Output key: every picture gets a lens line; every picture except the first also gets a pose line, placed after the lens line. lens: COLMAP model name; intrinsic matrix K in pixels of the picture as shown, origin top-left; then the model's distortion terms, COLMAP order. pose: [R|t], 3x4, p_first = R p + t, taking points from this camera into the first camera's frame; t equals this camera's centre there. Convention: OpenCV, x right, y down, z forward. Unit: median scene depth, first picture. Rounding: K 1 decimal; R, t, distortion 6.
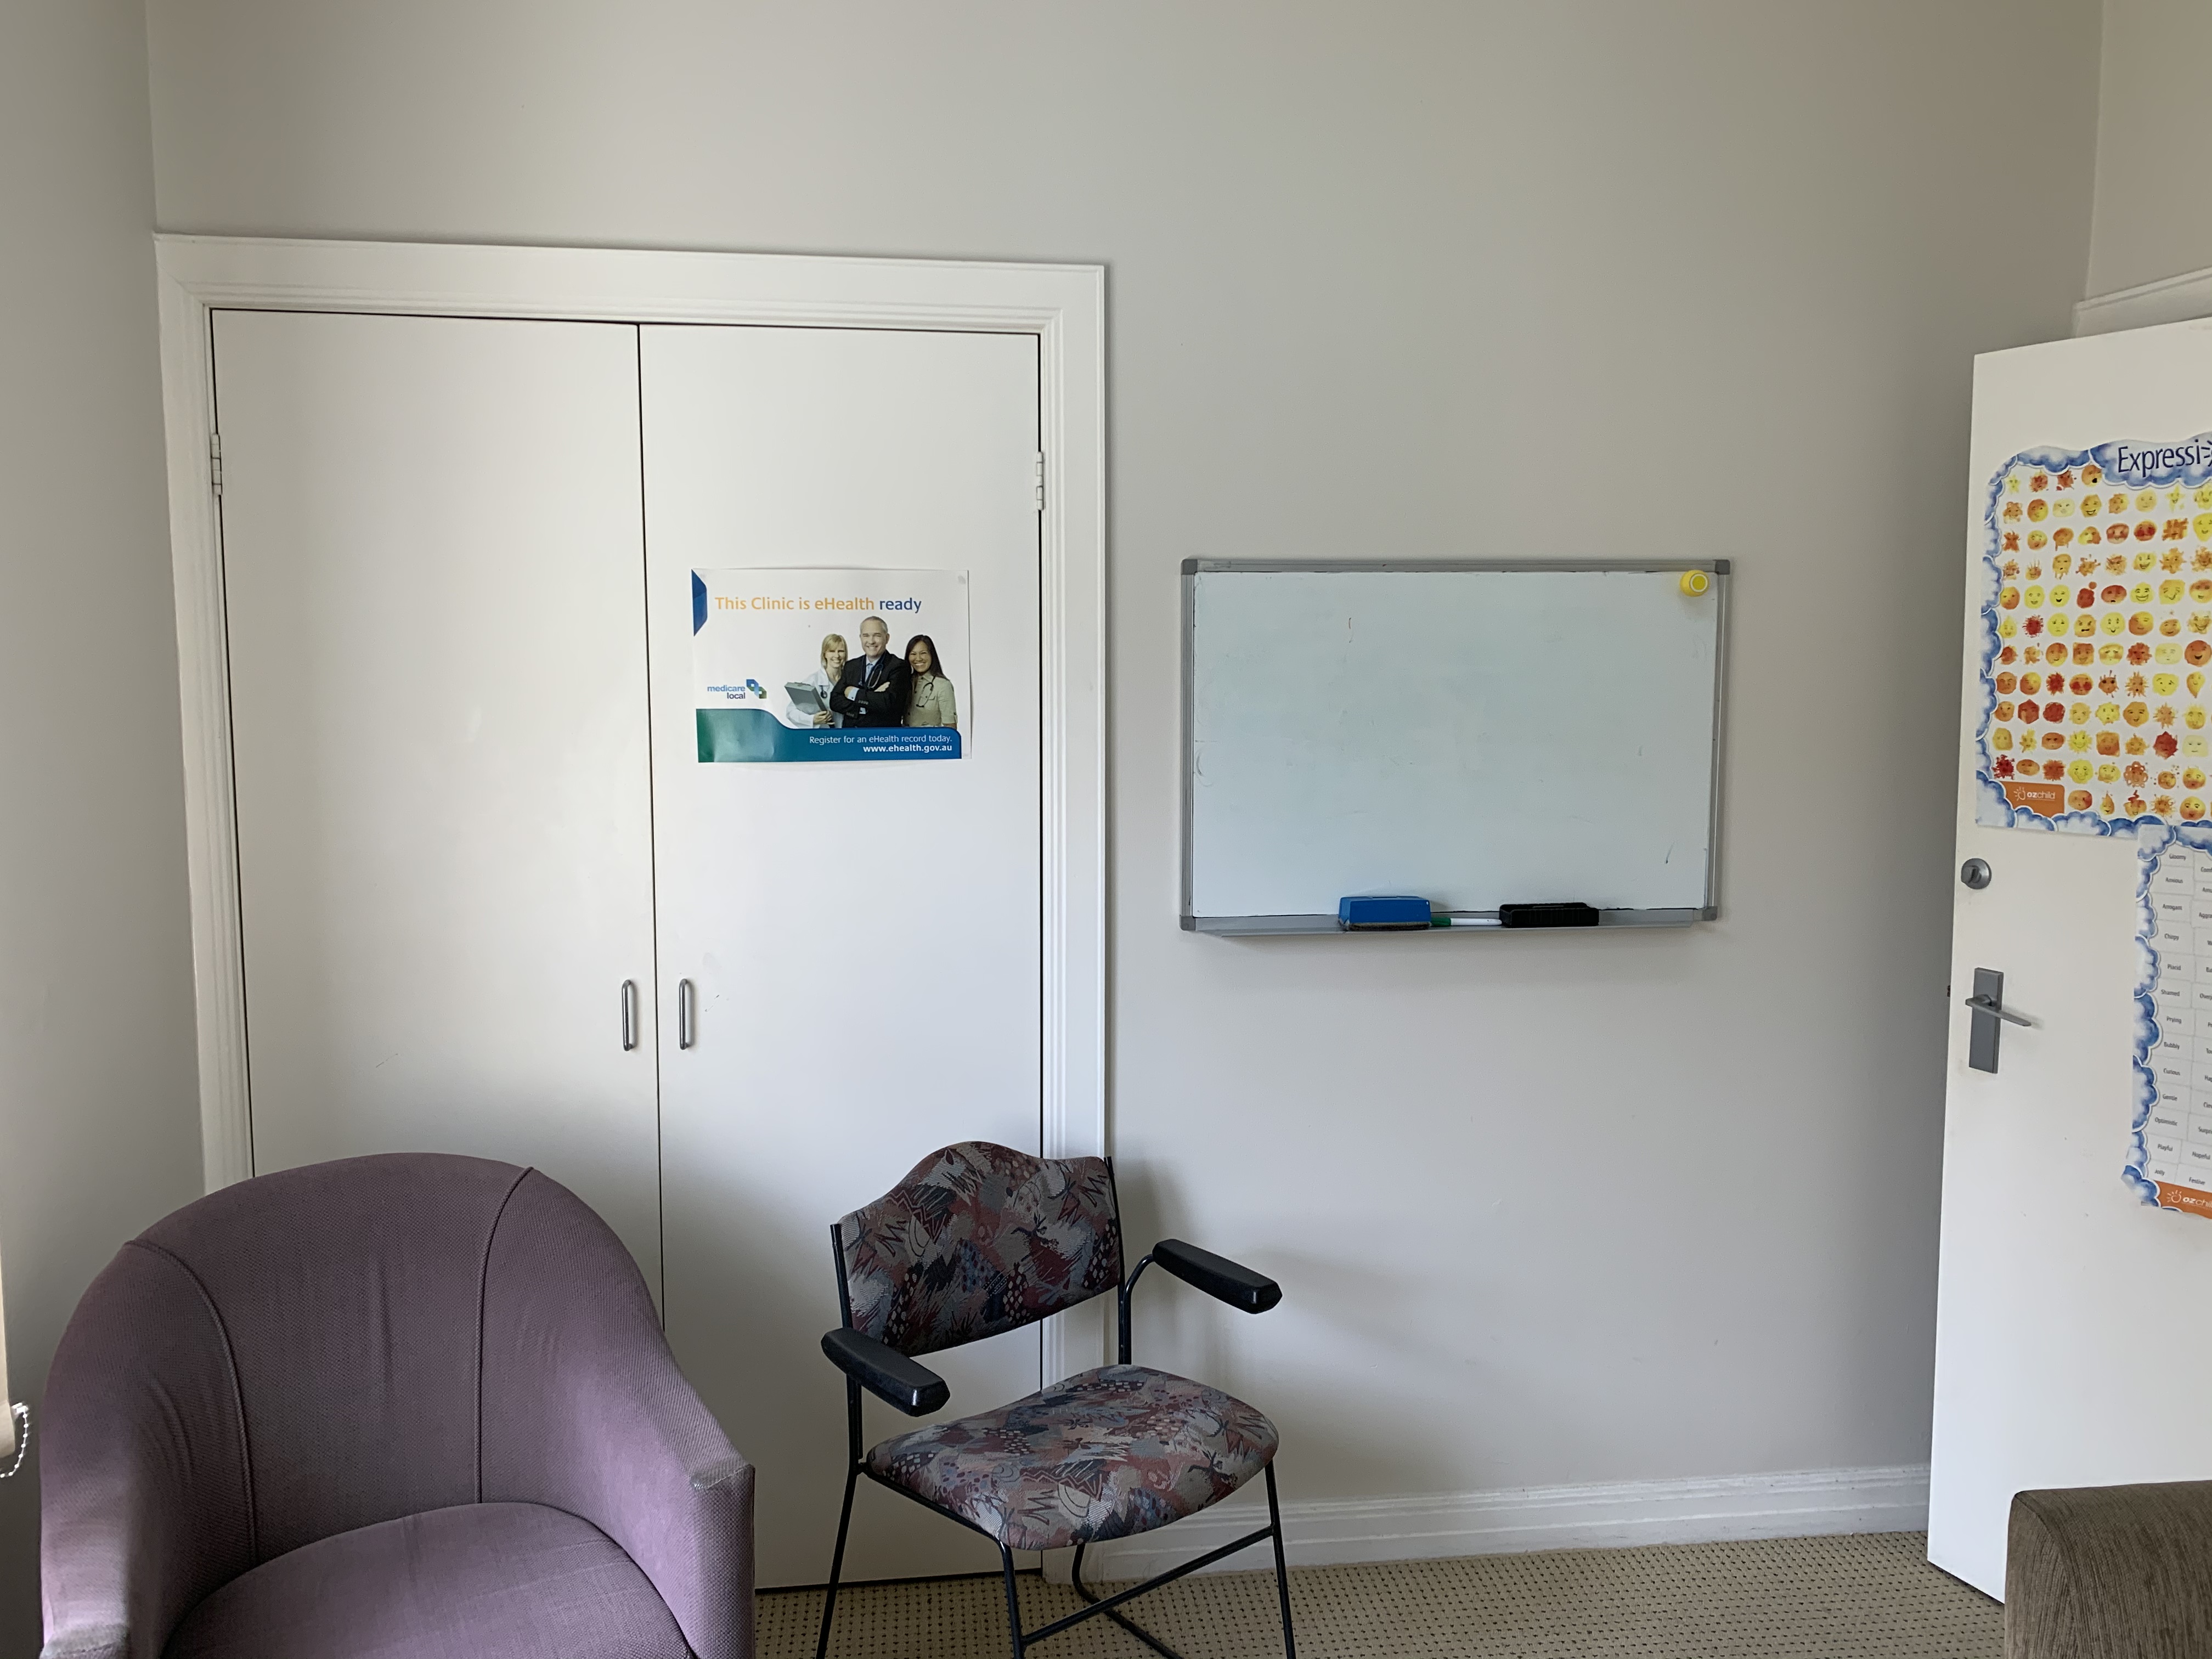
lens RADIAL K [[1666.4, 0, 1087.4], [0, 1666.4, 818.1], [0, 0, 1]] dist [0.049848, -0.062048]
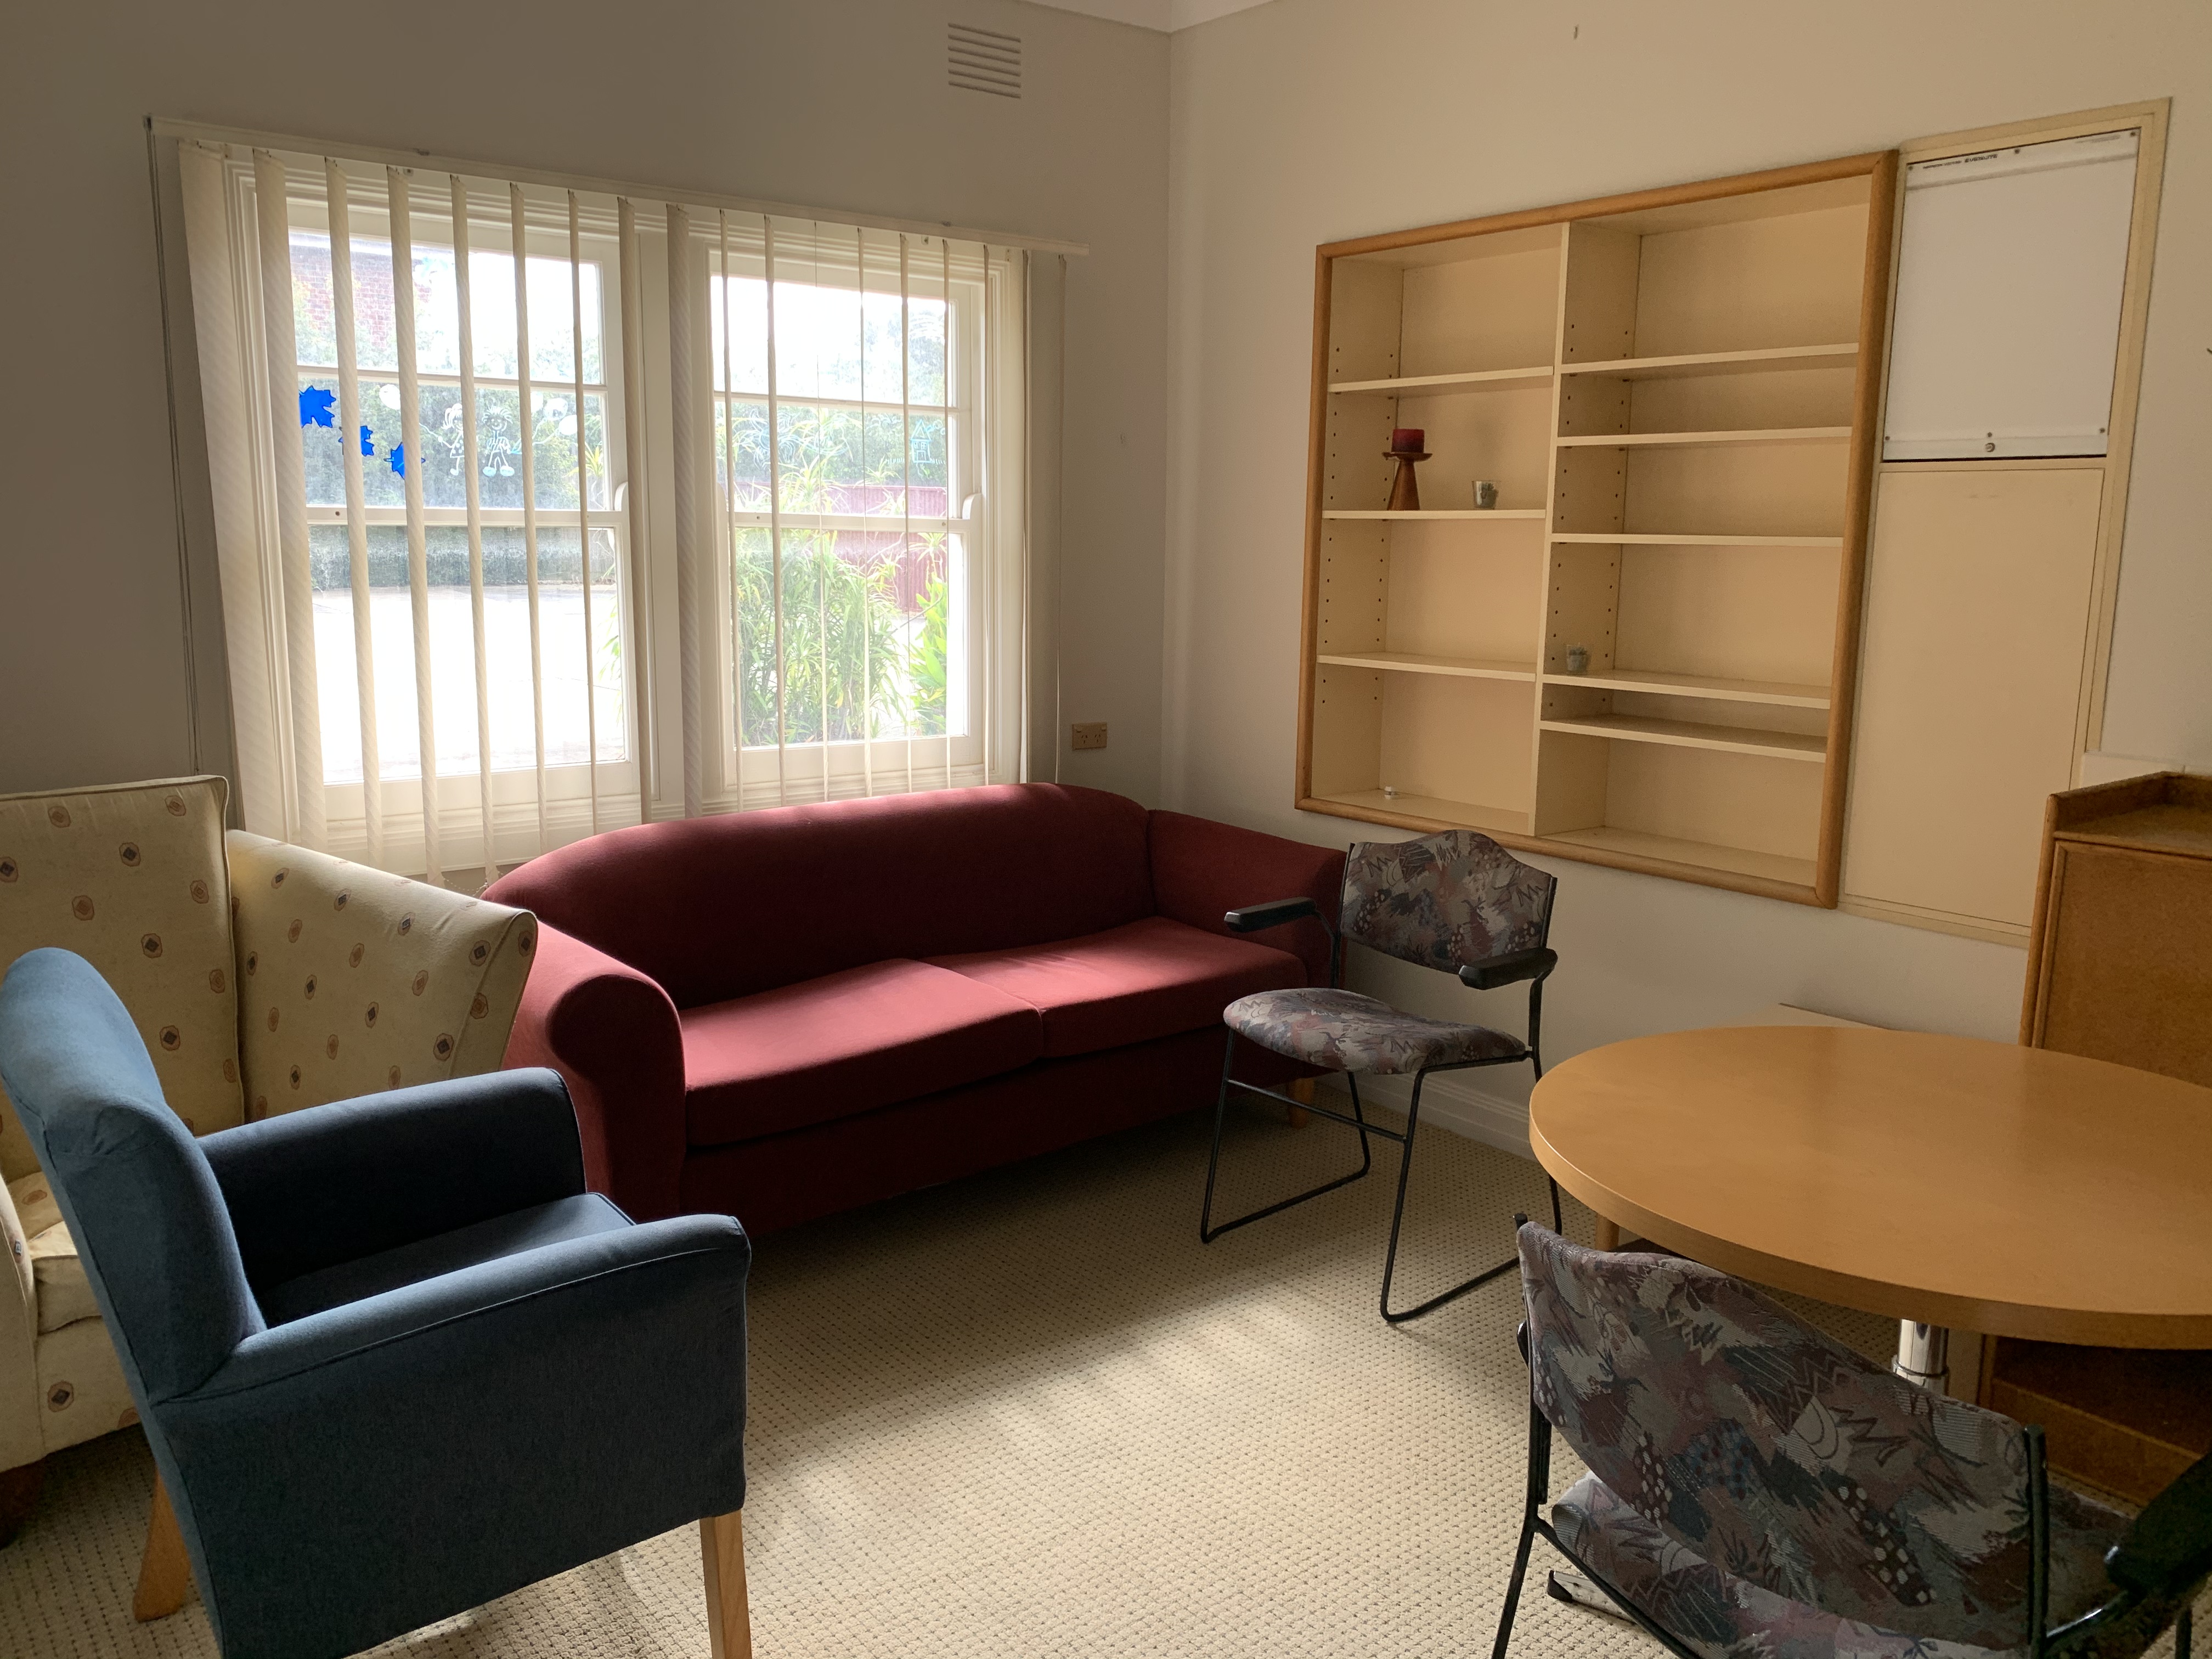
lens RADIAL K [[1666.4, 0, 1102.6], [0, 1666.4, 807.3], [0, 0, 1]] dist [0.049848, -0.062048]
pose [[0.110772, 0.156426, -0.981458, 1.237230], [-0.126533, 0.981719, 0.142187, 0.022402], [0.985758, 0.108437, 0.128540, 0.548204]]
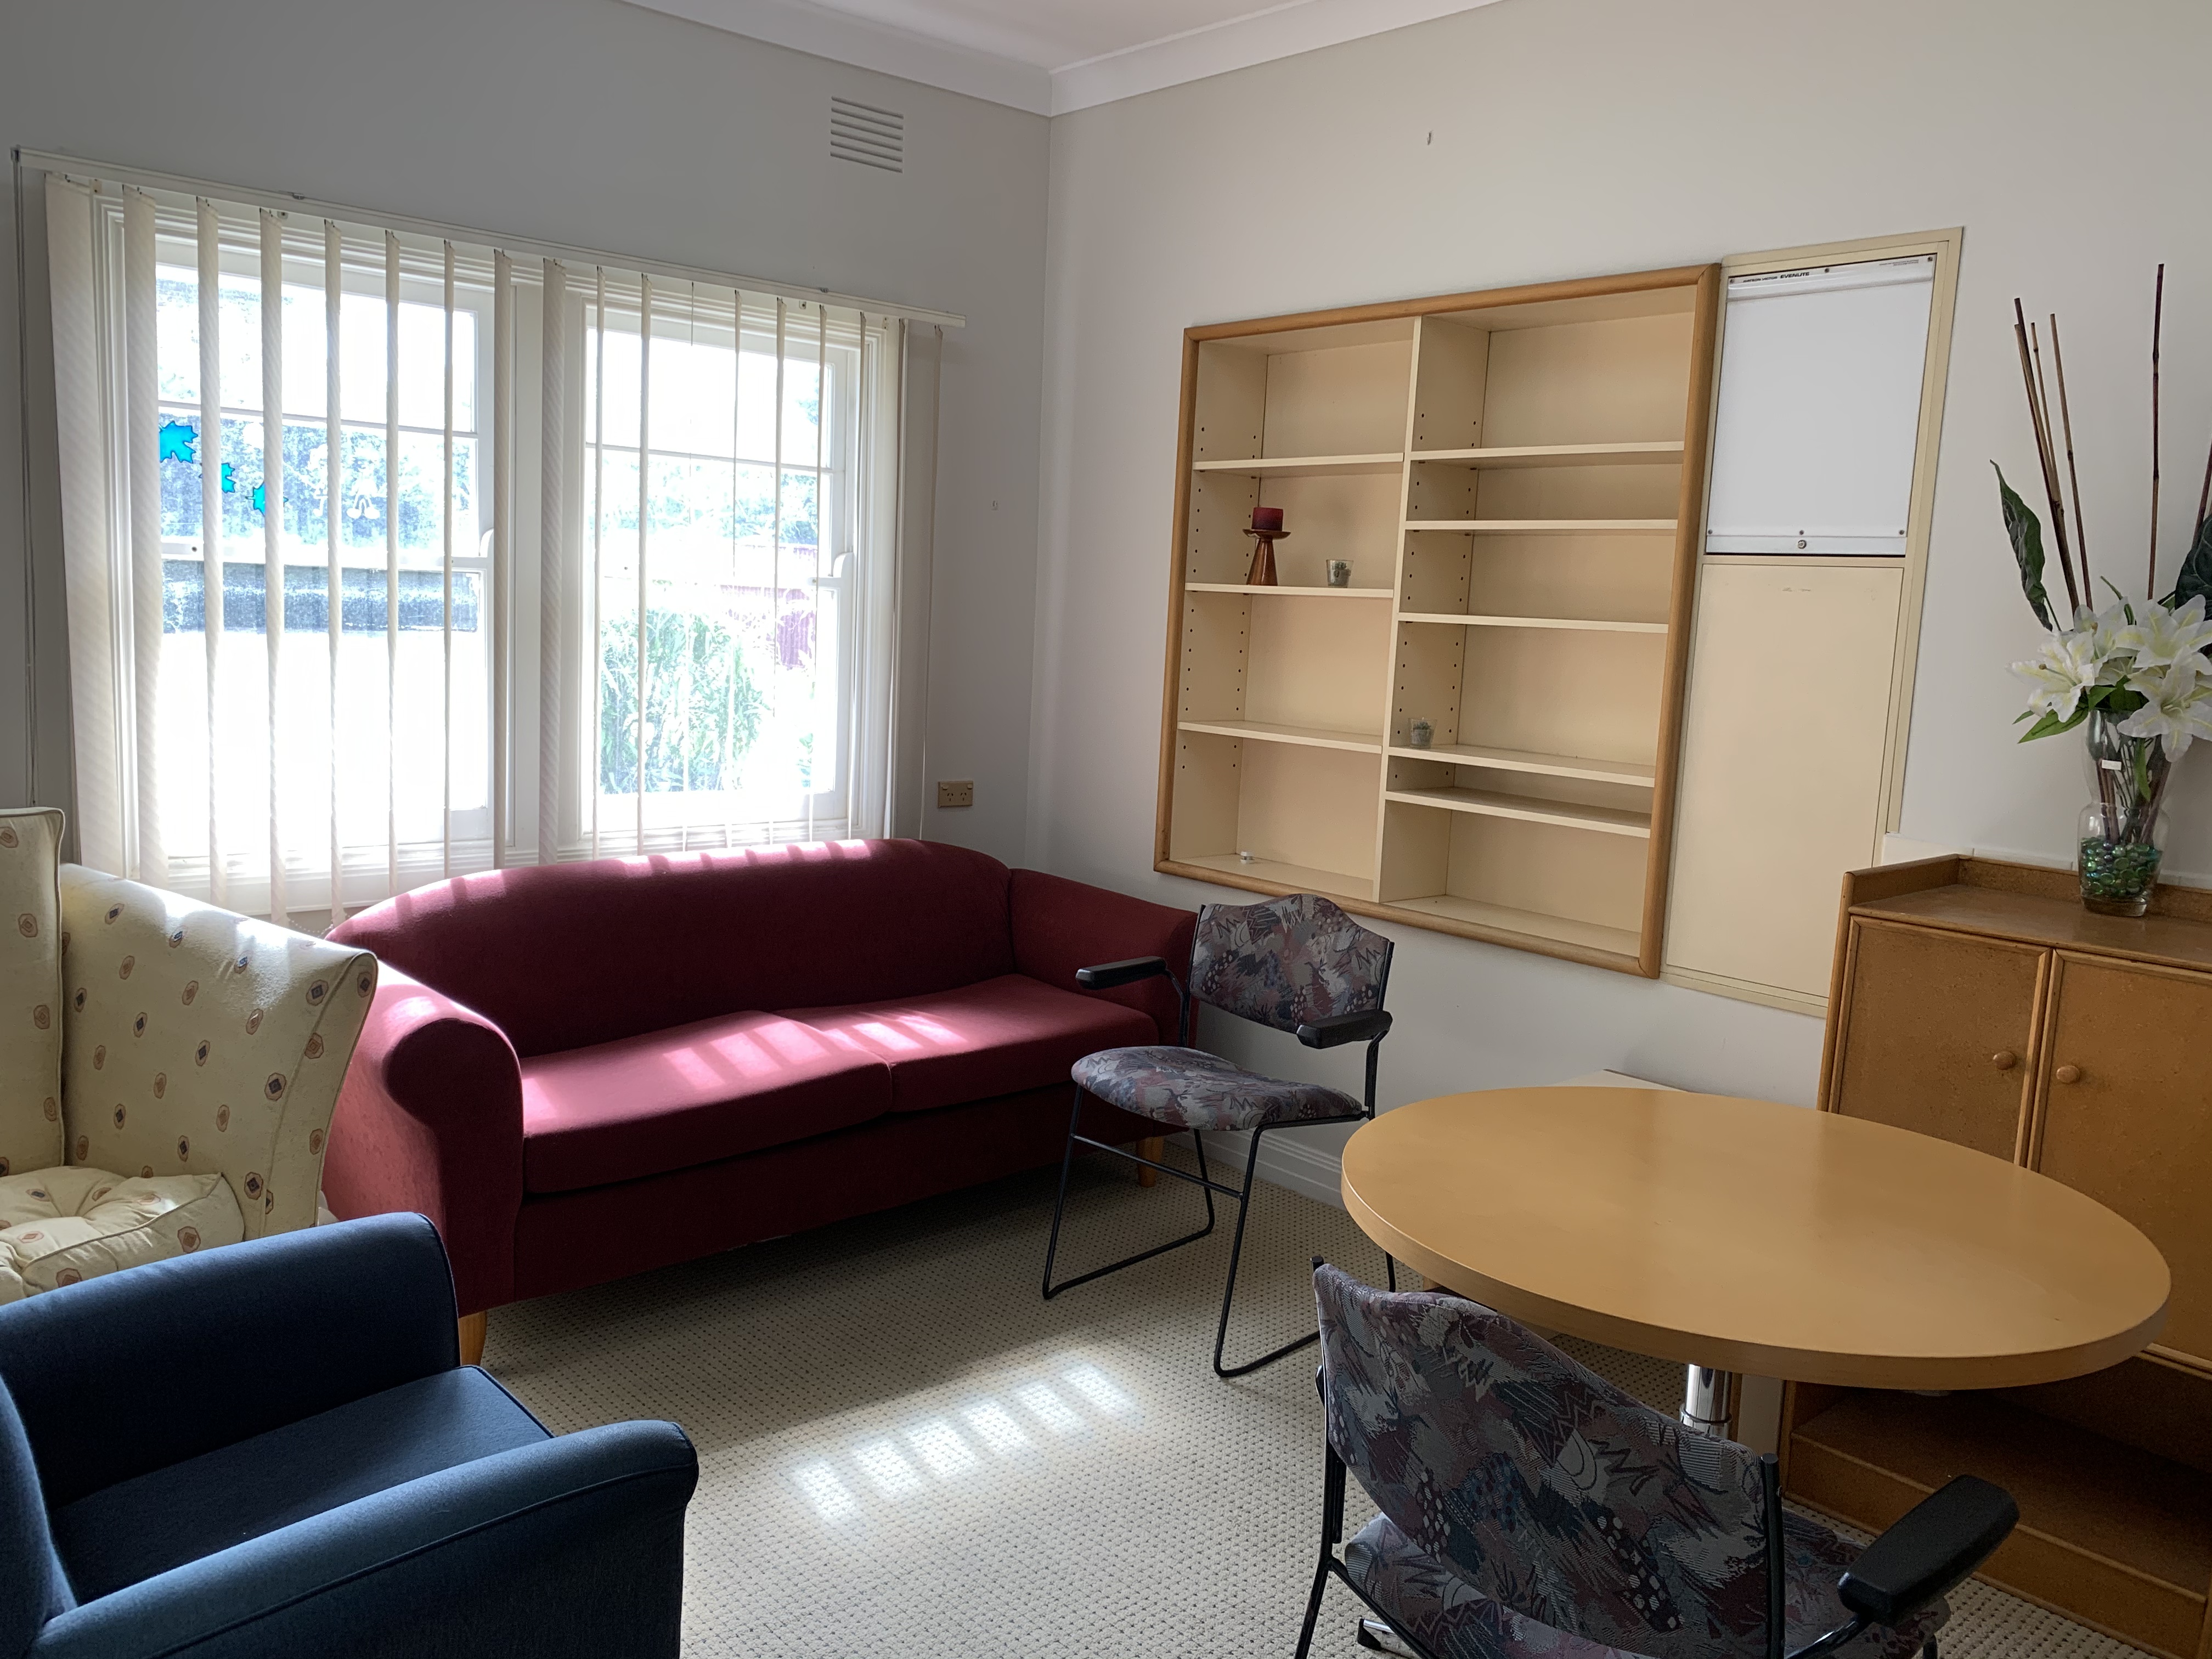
lens RADIAL K [[1666.4, 0, 1088.6], [0, 1666.4, 803.8], [0, 0, 1]] dist [0.049848, -0.062048]
pose [[0.166794, 0.120324, -0.978622, 1.266571], [-0.159653, 0.982724, 0.093617, 0.020610], [0.972980, 0.140625, 0.183123, 0.568652]]
